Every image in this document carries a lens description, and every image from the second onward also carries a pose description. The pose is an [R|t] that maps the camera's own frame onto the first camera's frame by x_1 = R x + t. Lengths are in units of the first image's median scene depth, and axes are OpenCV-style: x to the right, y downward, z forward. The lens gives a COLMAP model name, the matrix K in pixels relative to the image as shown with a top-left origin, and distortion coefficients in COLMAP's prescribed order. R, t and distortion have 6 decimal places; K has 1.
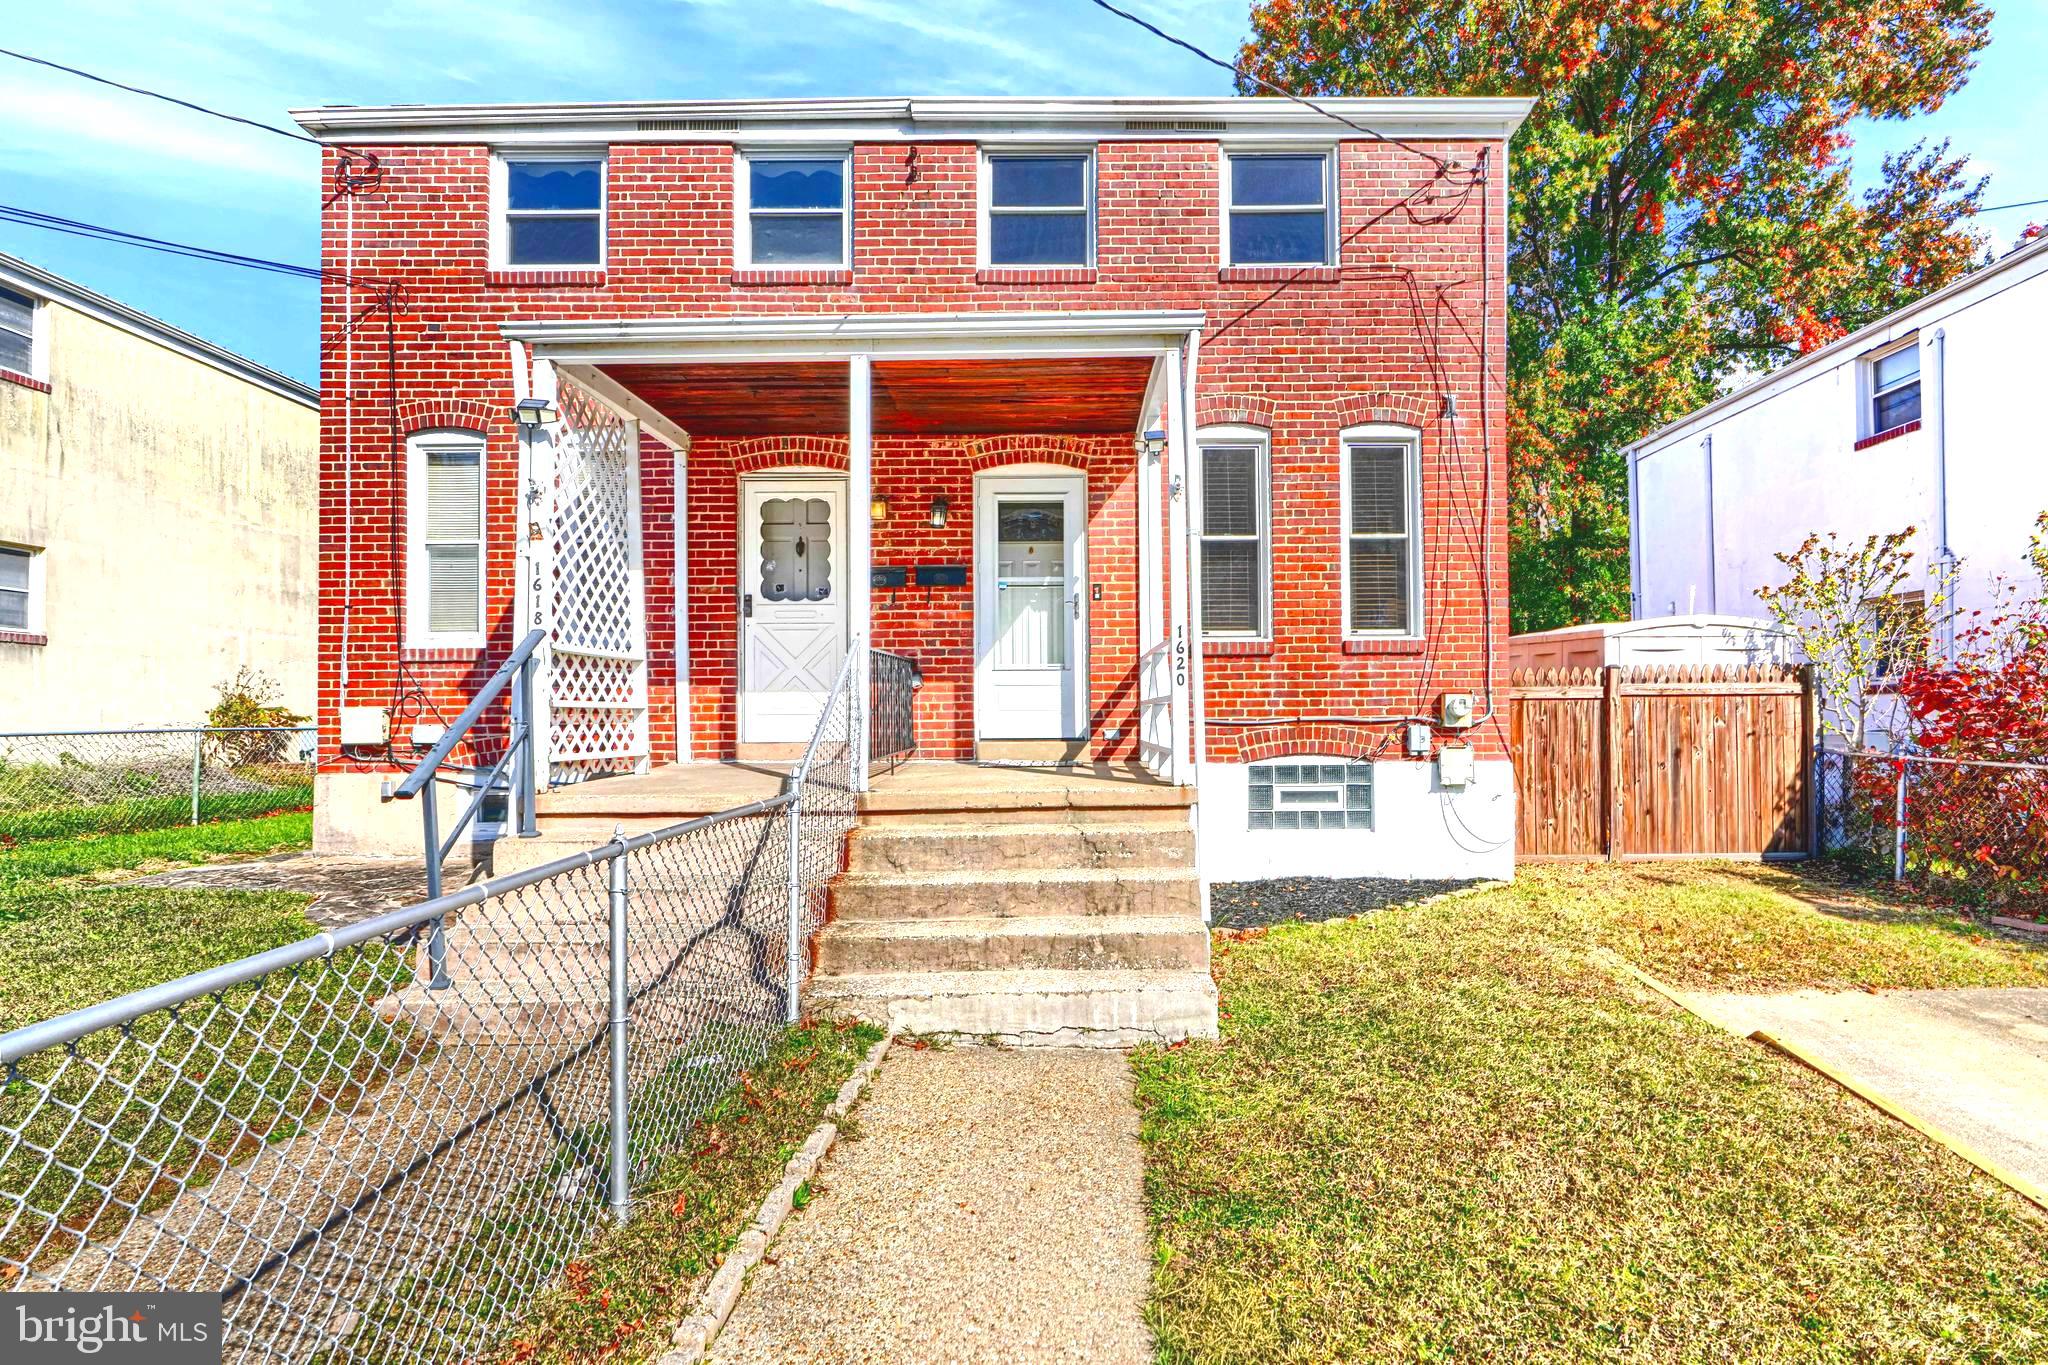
lens RADIAL K [[1015.9, 0, 1005.1], [0, 1015.9, 692.3], [0, 0, 1]] dist [0.003566, 0.000389]
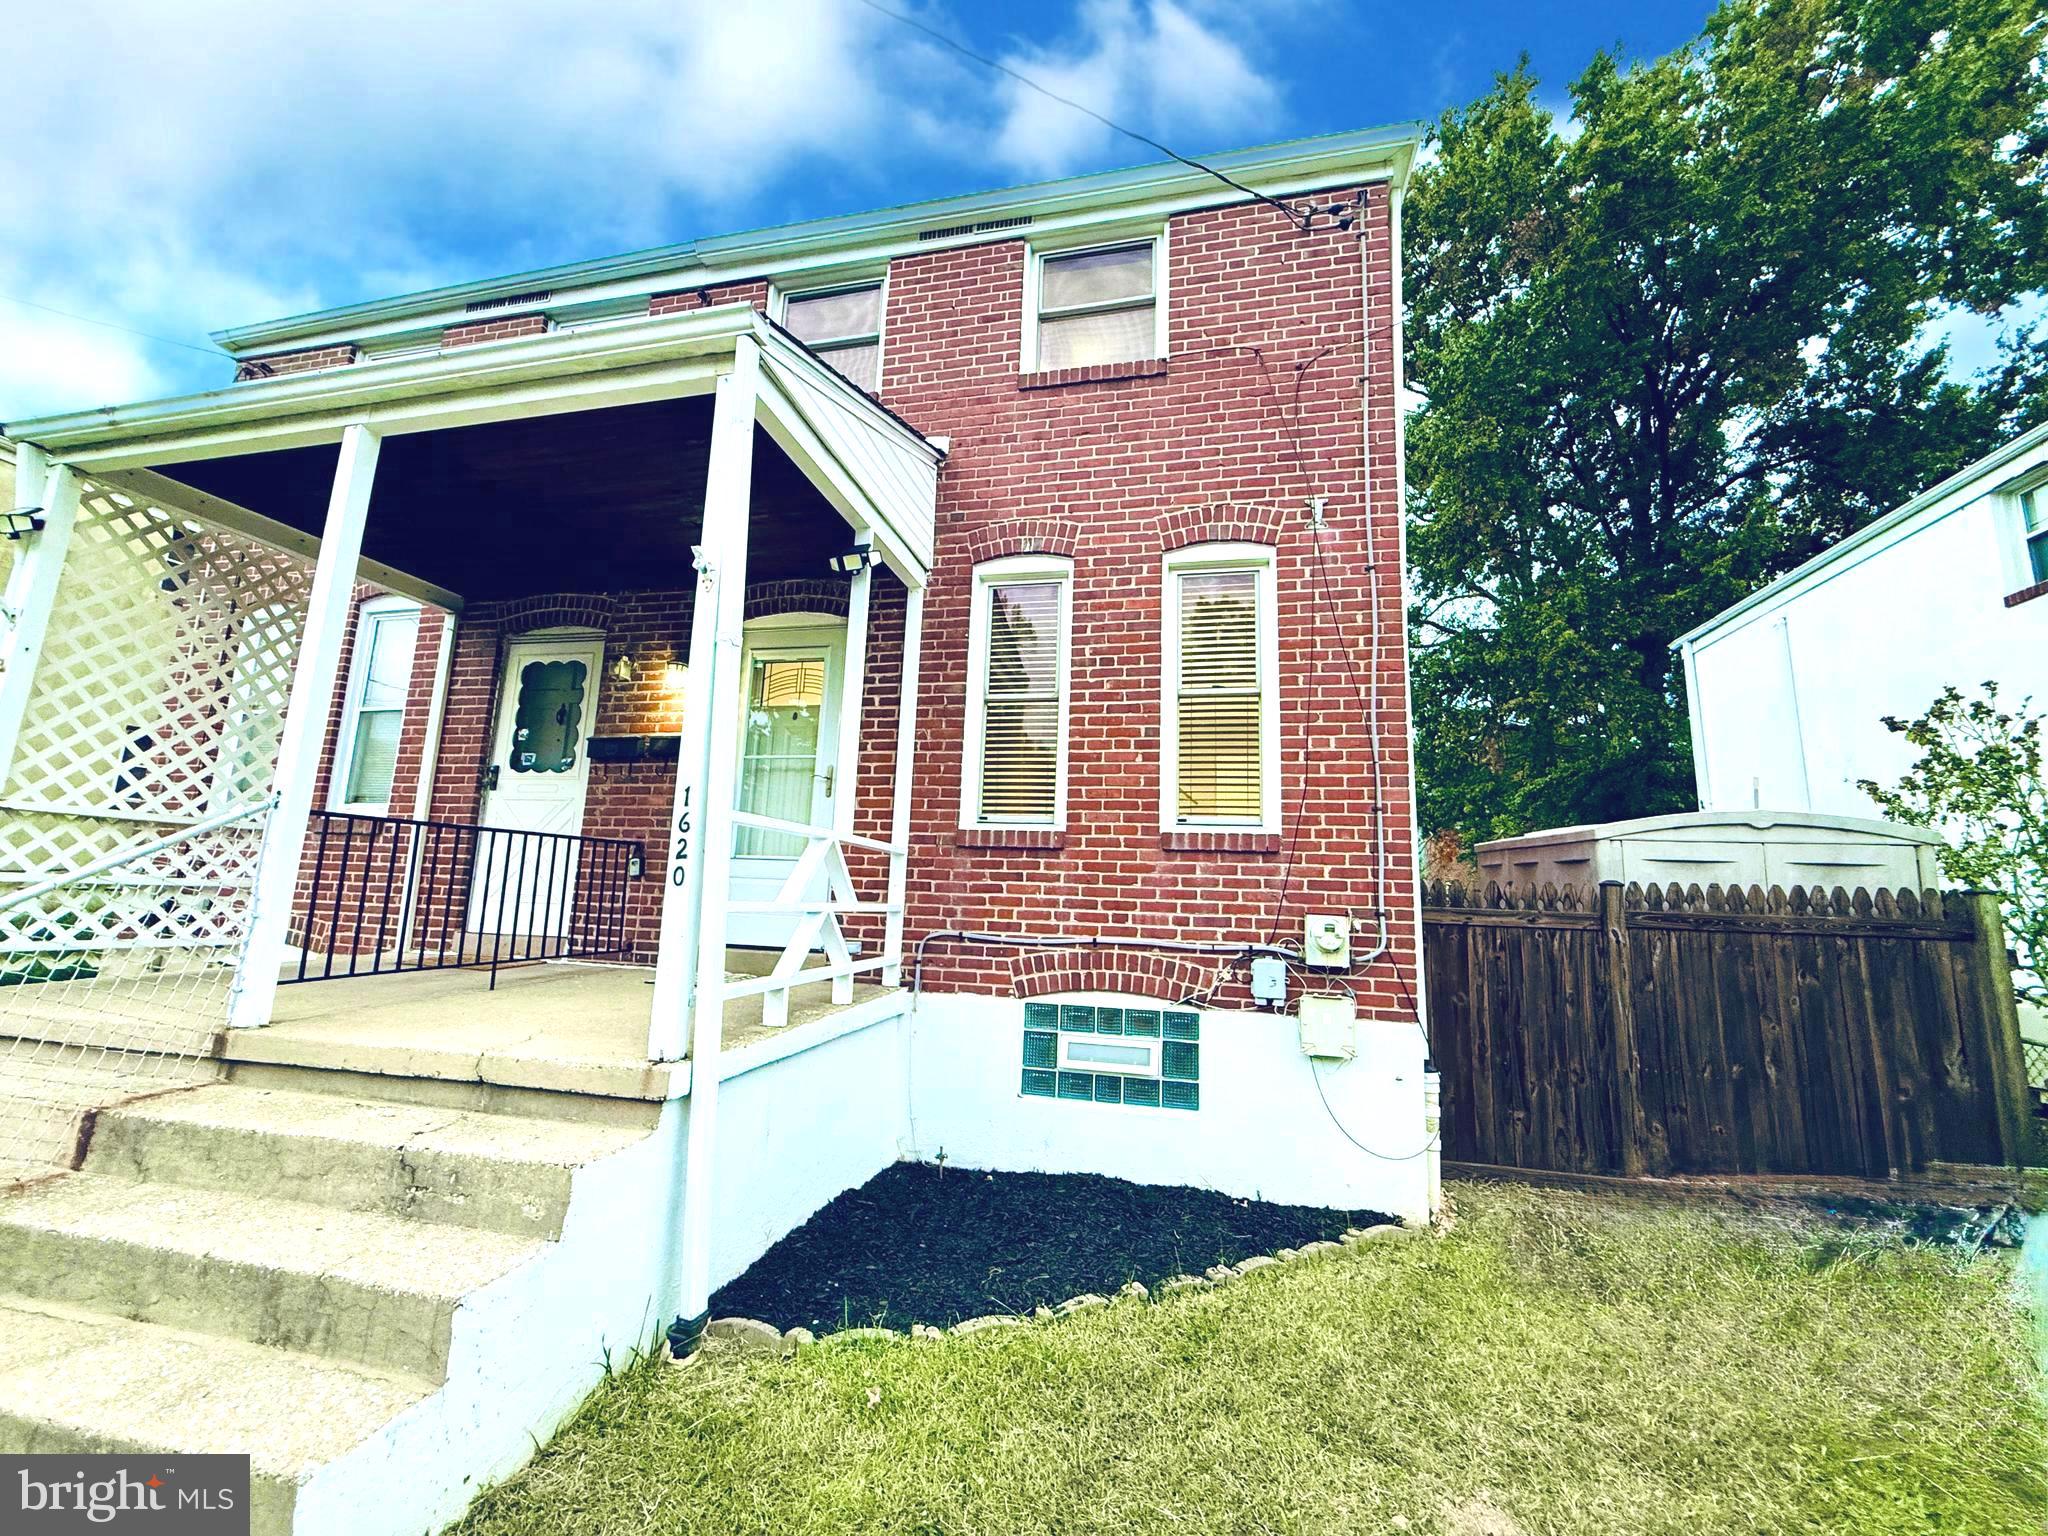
lens RADIAL K [[766.1, 0, 1018.1], [0, 766.1, 777.1], [0, 0, 1]] dist [0.000208, 0.000024]
pose [[0.976496, 0.008804, -0.215358, 0.348121], [-0.038256, 0.990381, -0.132976, -0.013507], [0.212115, 0.138089, 0.967439, 0.447528]]
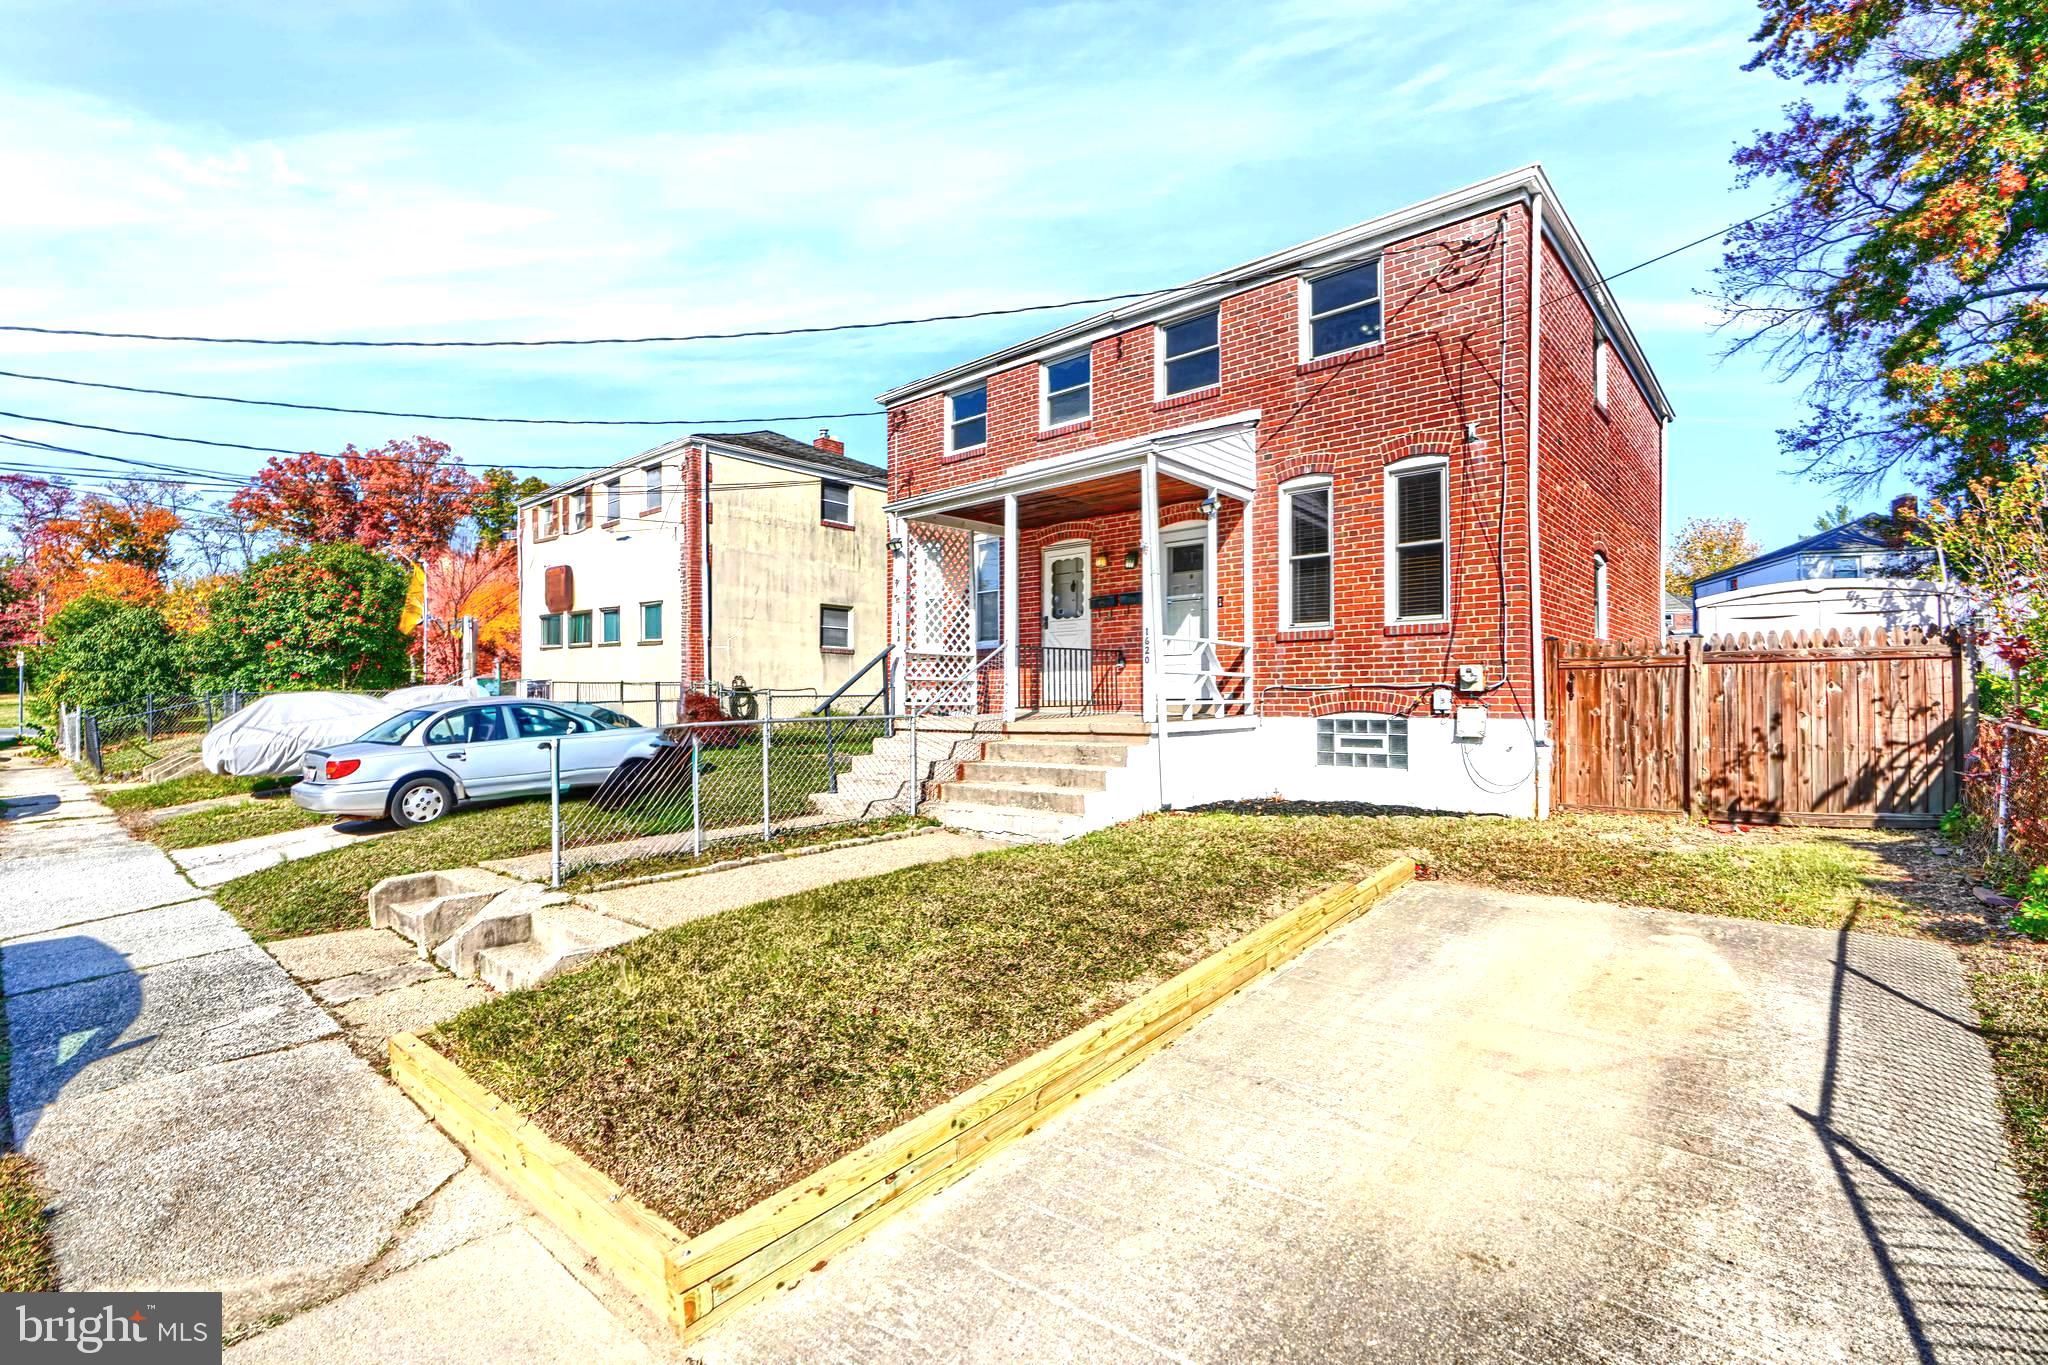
lens RADIAL K [[928.3, 0, 993.8], [0, 928.3, 679.8], [0, 0, 1]] dist [-0.000331, 0.002440]
pose [[0.726280, -0.009751, -0.687330, 0.787285], [0.011151, 0.999935, -0.002403, 0.016171], [0.687309, -0.005919, 0.726341, -0.225916]]
